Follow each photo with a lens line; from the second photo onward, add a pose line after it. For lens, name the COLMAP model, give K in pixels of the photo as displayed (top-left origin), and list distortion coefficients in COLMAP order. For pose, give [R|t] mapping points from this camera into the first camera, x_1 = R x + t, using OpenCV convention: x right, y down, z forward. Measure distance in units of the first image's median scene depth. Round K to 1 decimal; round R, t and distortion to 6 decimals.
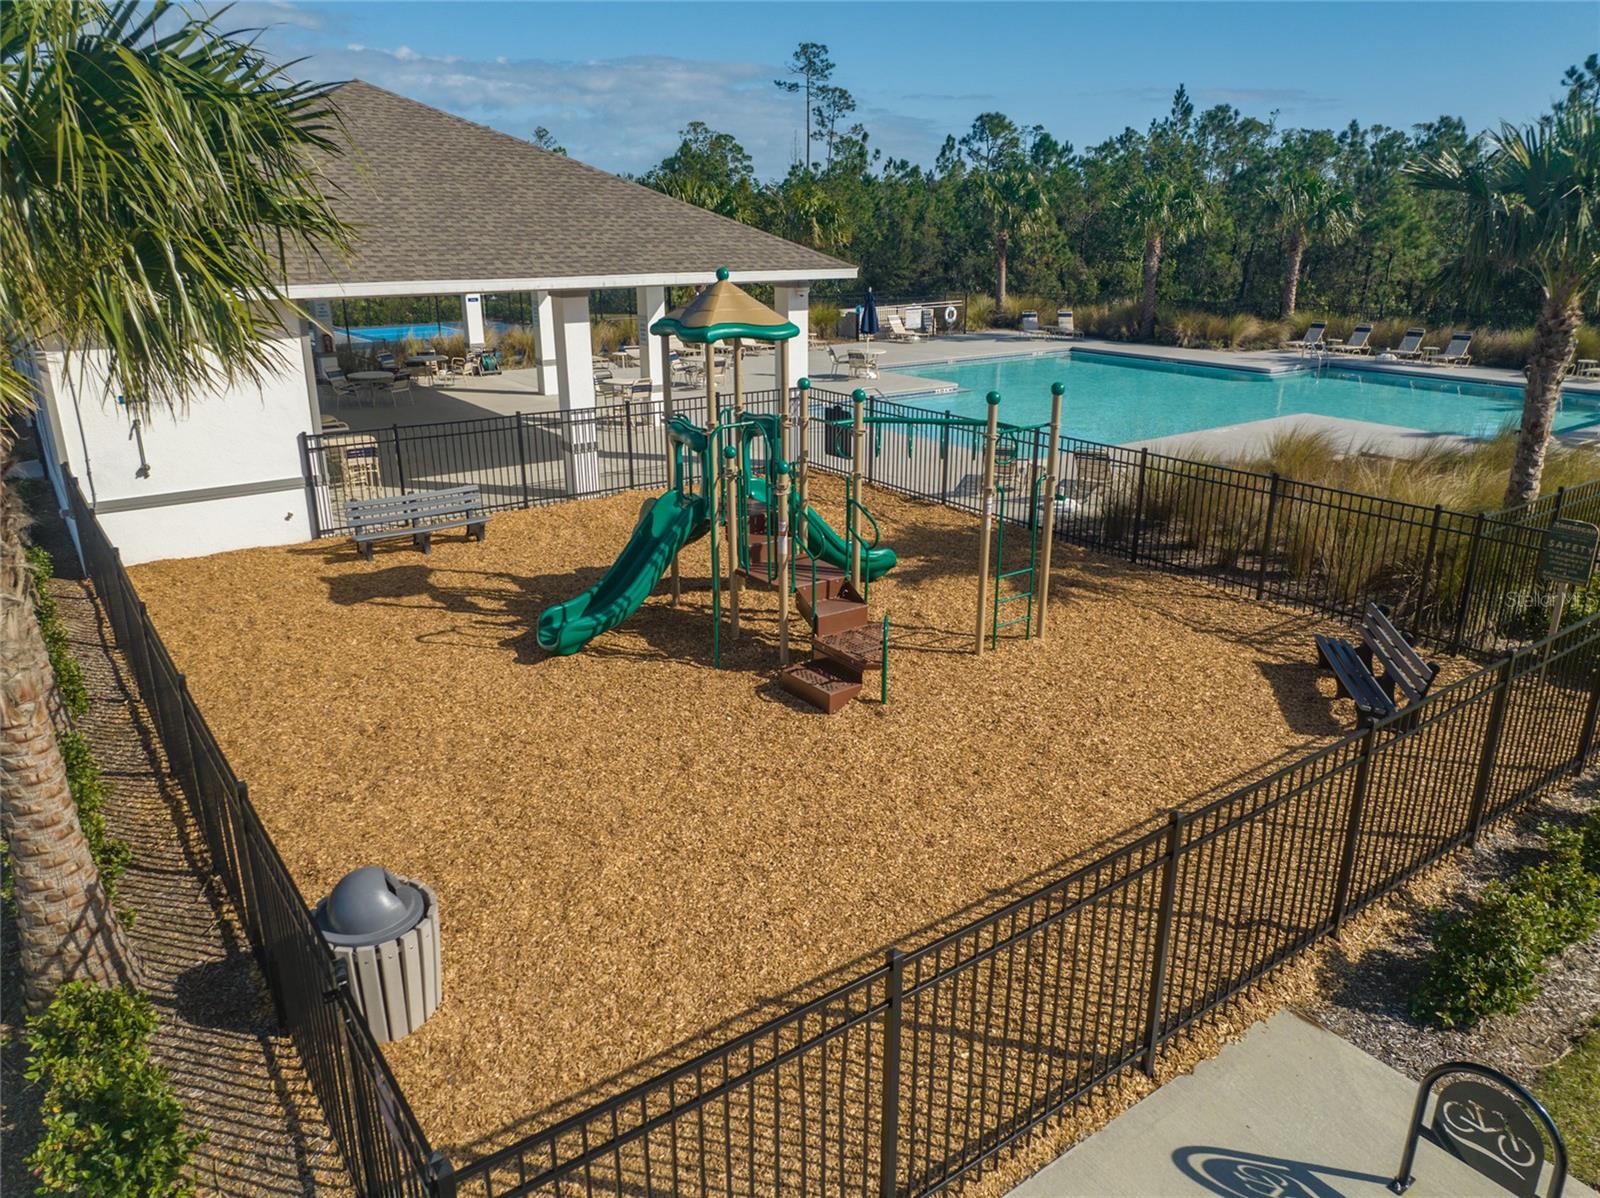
lens RADIAL K [[1111.1, 0, 800.0], [0, 1111.1, 599.0], [0, 0, 1]] dist [-0.007318, -0.000837]
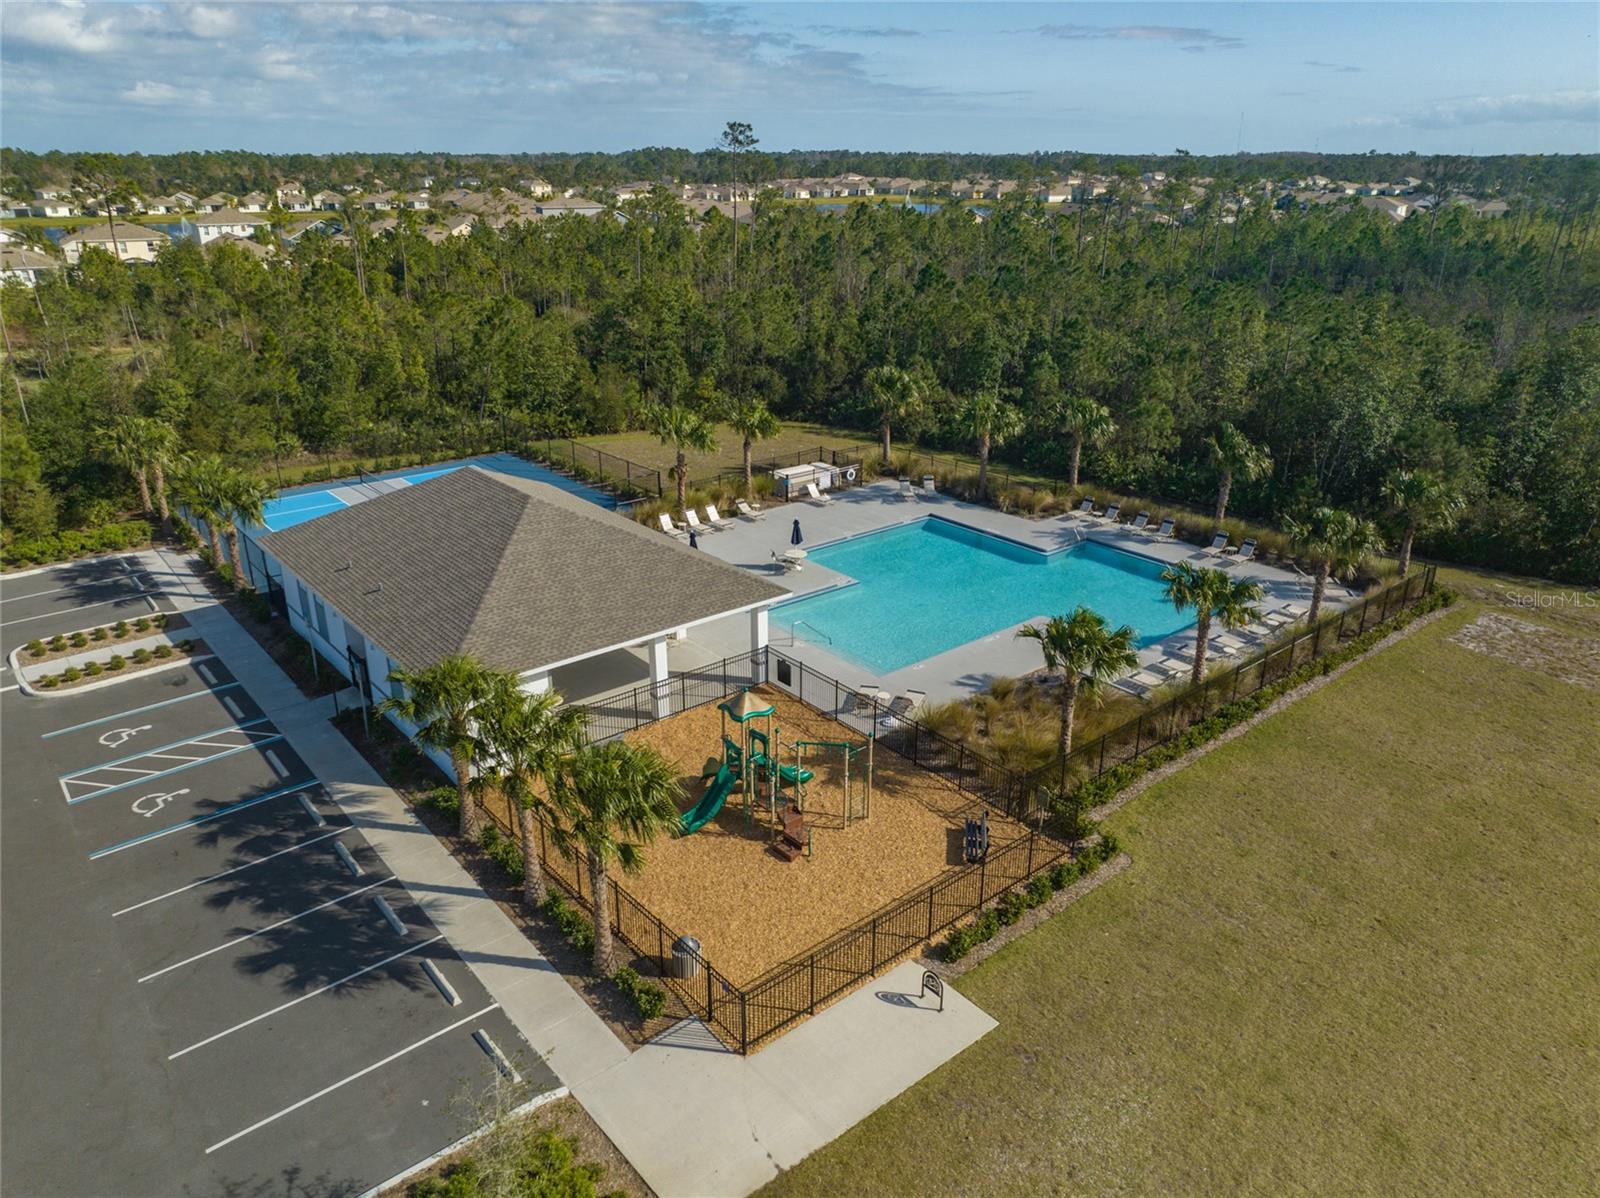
lens RADIAL K [[1111.1, 0, 800.0], [0, 1111.1, 599.0], [0, 0, 1]] dist [-0.007318, -0.000837]
pose [[0.997491, -0.023034, 0.066948, -0.115048], [0.019420, 0.998344, 0.054141, -0.661346], [-0.068084, -0.052705, 0.996286, -1.661052]]
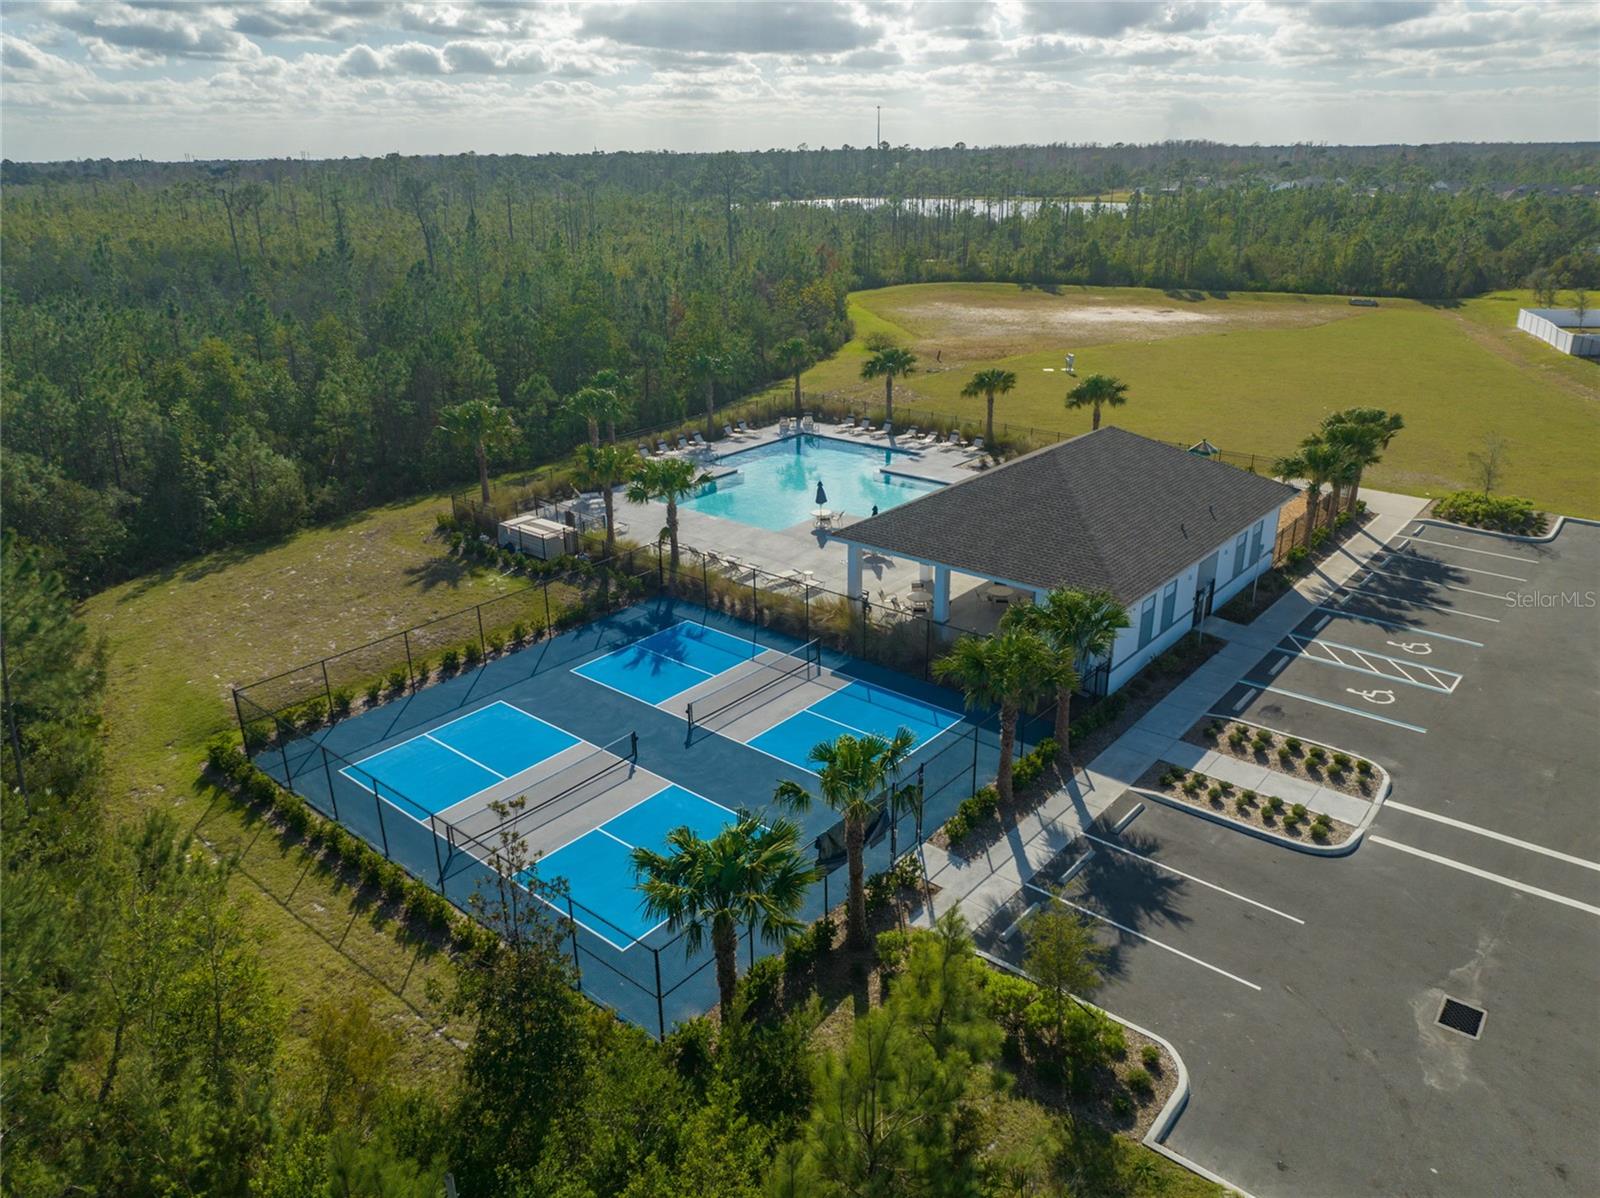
lens RADIAL K [[1111.1, 0, 800.0], [0, 1111.1, 599.0], [0, 0, 1]] dist [-0.007318, -0.000837]
pose [[-0.243531, -0.355080, 0.902558, -4.245843], [0.324636, 0.847057, 0.420840, -2.321600], [-0.913950, 0.395490, -0.091013, 3.262758]]
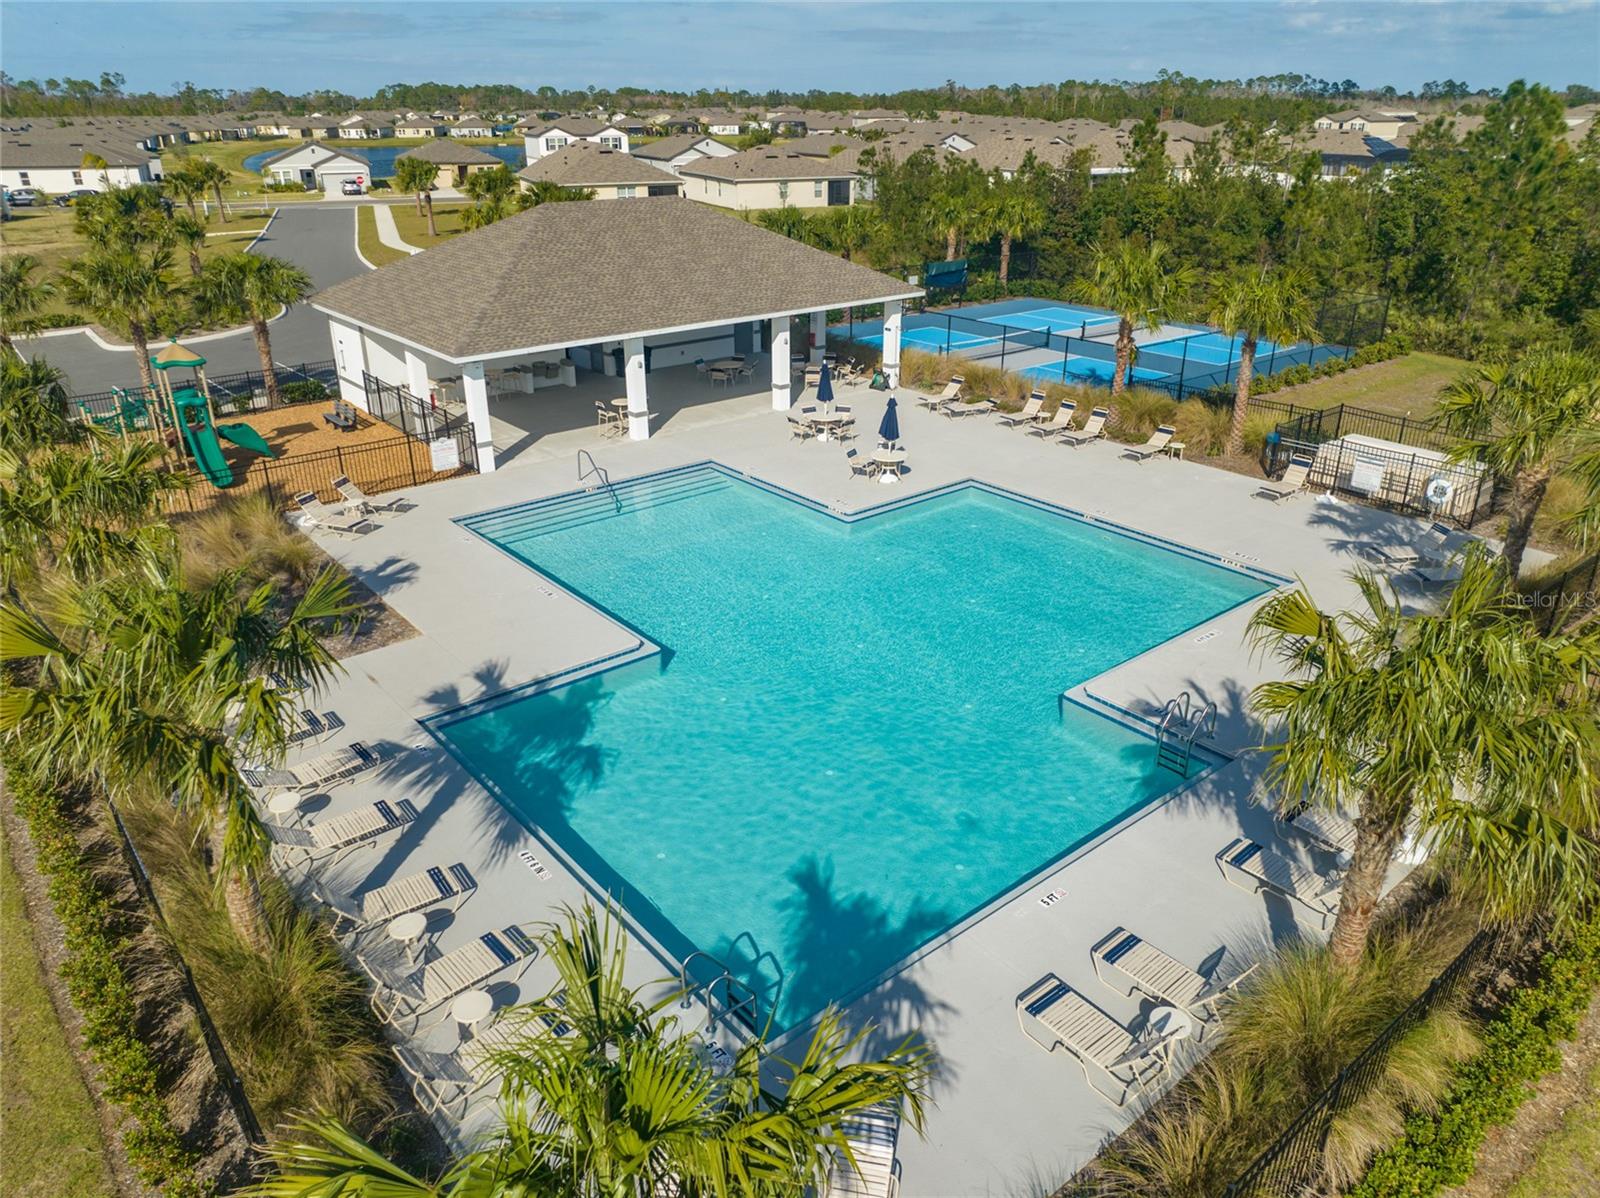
lens RADIAL K [[1111.1, 0, 800.0], [0, 1111.1, 599.0], [0, 0, 1]] dist [-0.007318, -0.000837]
pose [[0.067069, 0.408888, -0.910116, 2.656656], [-0.312493, 0.874885, 0.370032, -1.210120], [0.947549, 0.259587, 0.186452, 2.002732]]
